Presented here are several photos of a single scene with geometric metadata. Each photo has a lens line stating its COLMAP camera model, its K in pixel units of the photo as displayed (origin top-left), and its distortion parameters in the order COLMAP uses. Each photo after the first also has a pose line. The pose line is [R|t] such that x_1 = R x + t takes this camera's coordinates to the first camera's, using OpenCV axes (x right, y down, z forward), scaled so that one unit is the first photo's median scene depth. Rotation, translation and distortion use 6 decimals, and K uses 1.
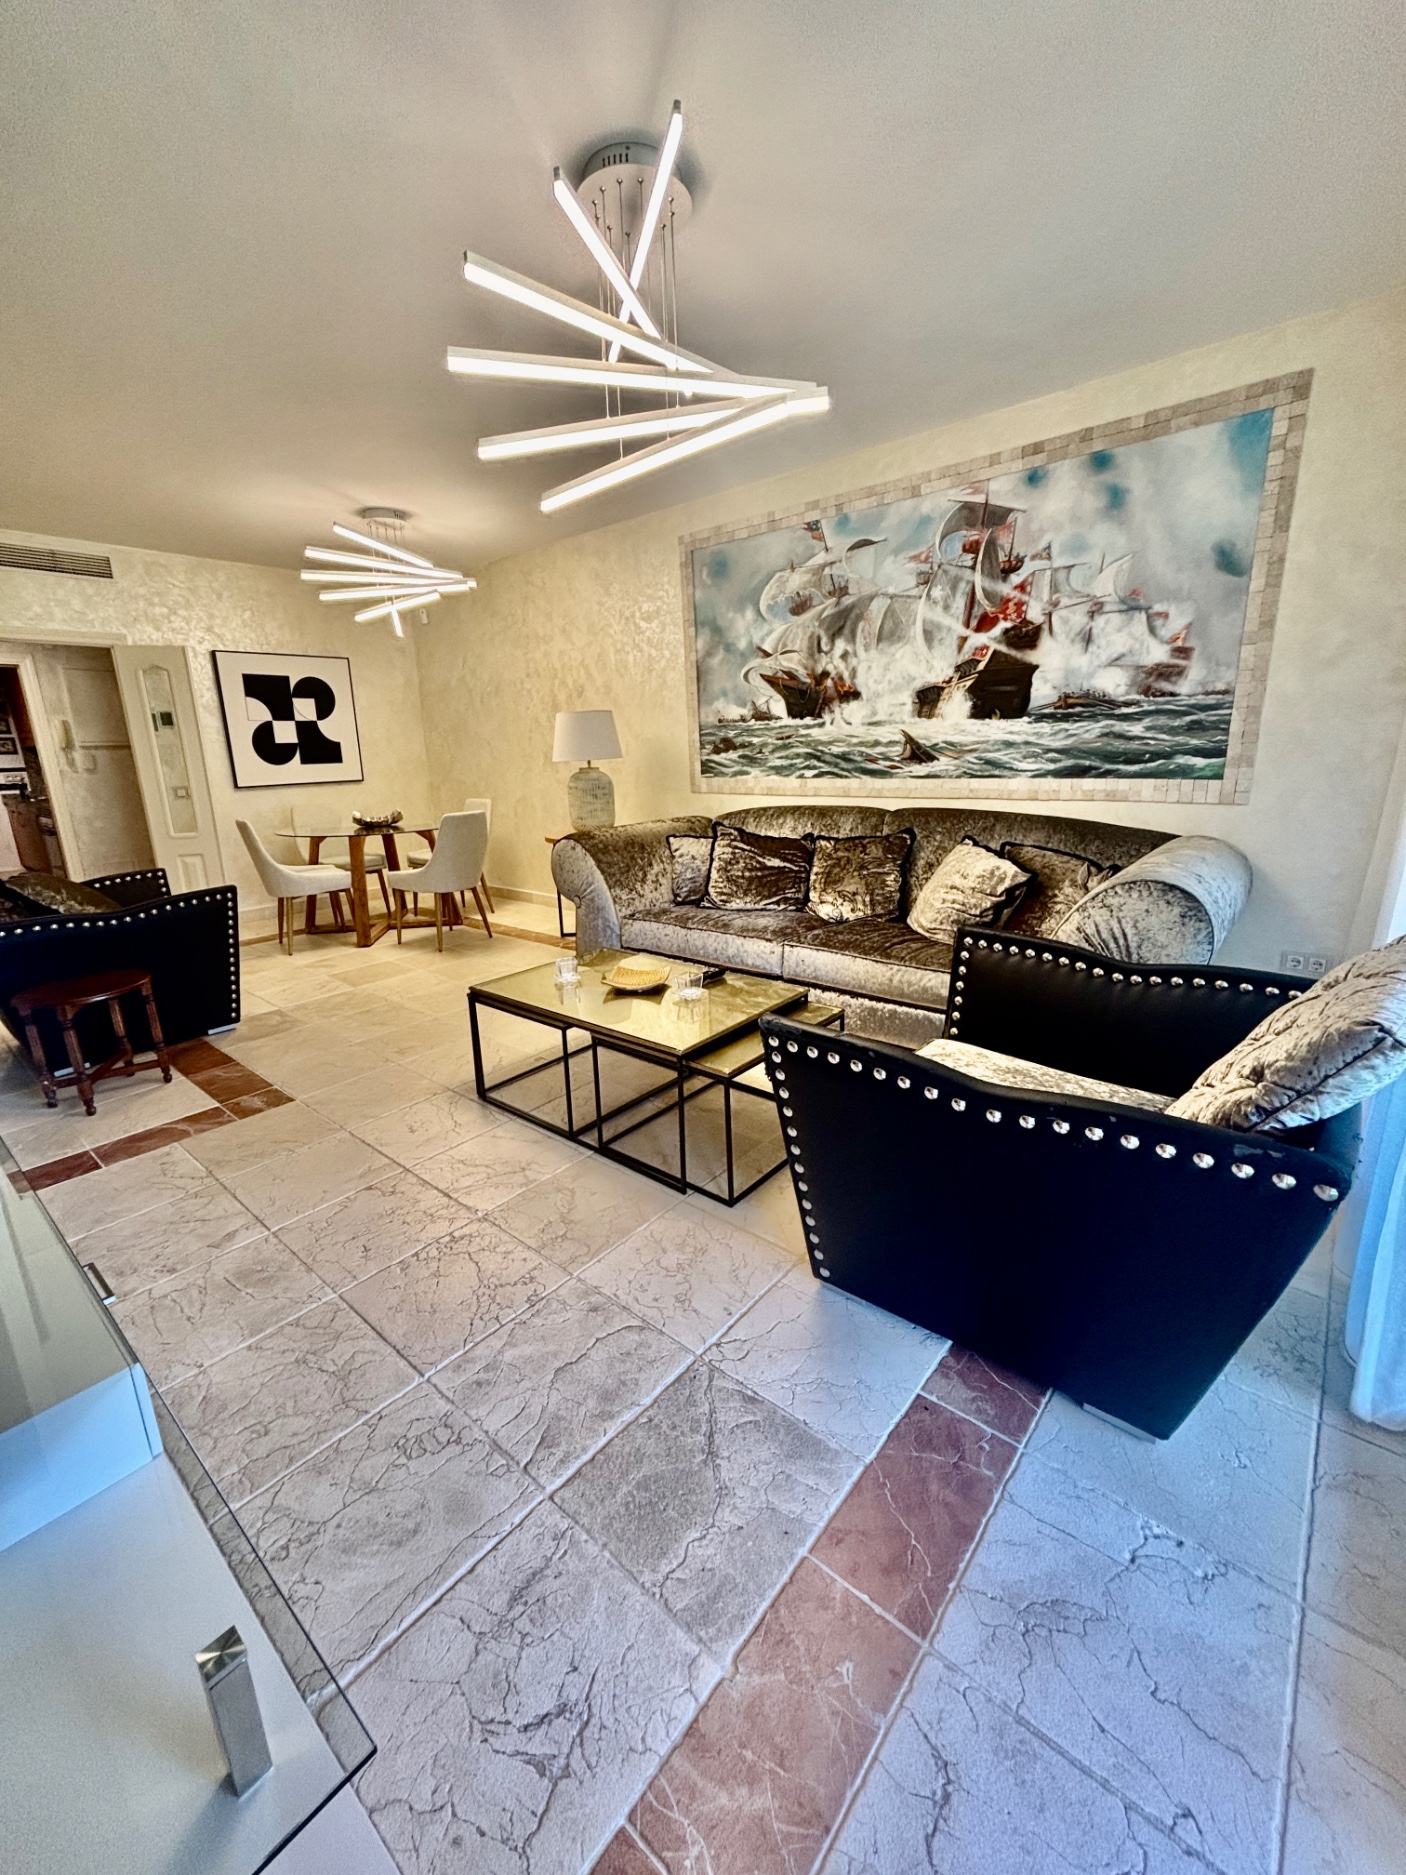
lens RADIAL K [[756.3, 0, 703.0], [0, 756.3, 937.5], [0, 0, 1]] dist [-0.019975, -0.000079]
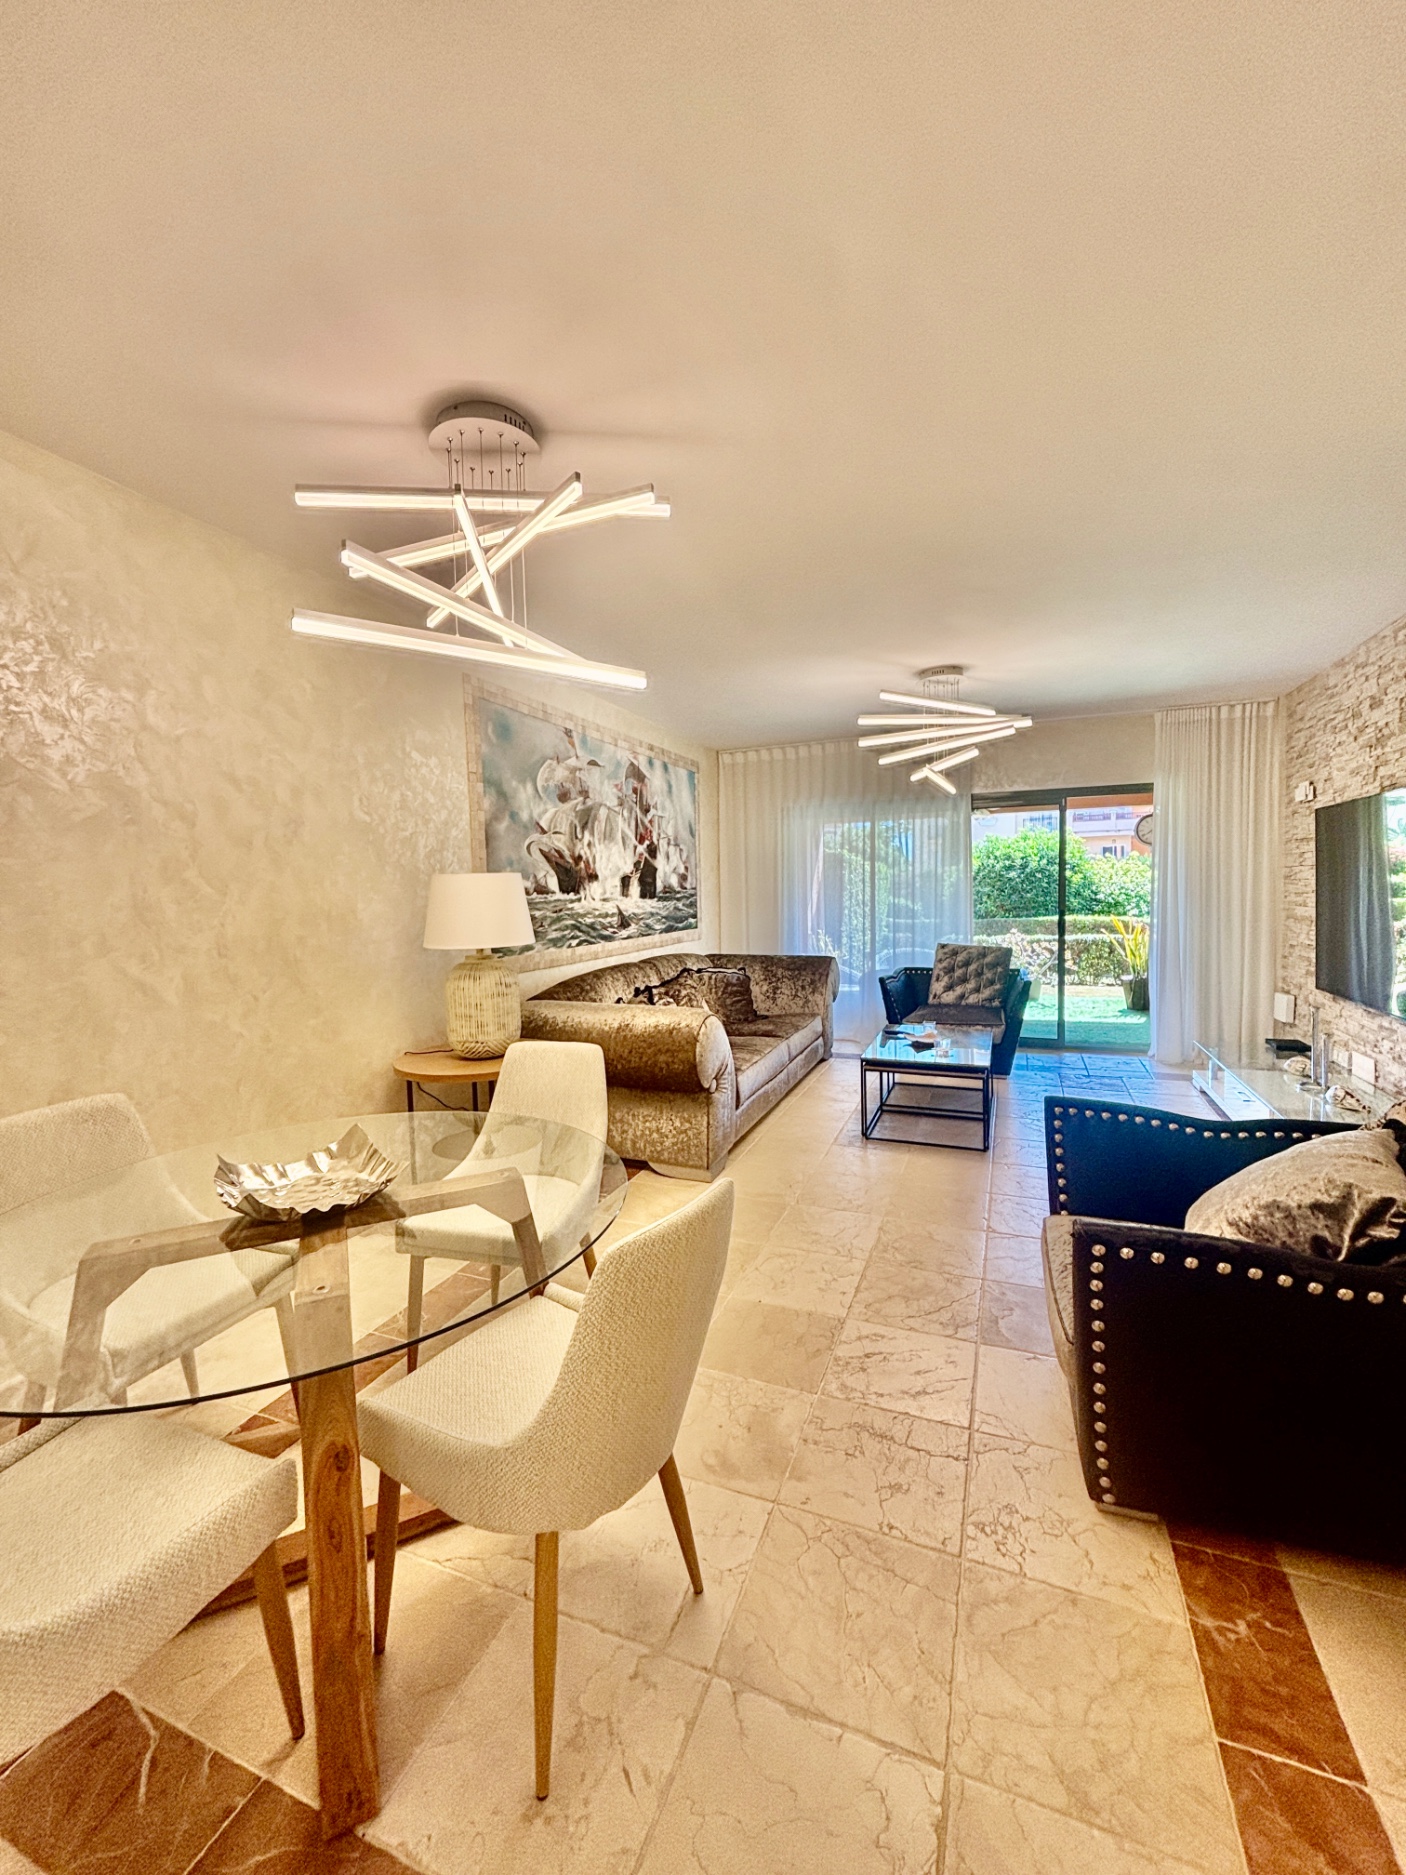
lens RADIAL K [[756.3, 0, 703.0], [0, 756.3, 937.5], [0, 0, 1]] dist [-0.019975, -0.000079]
pose [[-0.308843, -0.026652, 0.950740, -0.997927], [0.255813, 0.960445, 0.110023, -0.310551], [-0.916065, 0.277192, -0.289809, 1.196170]]
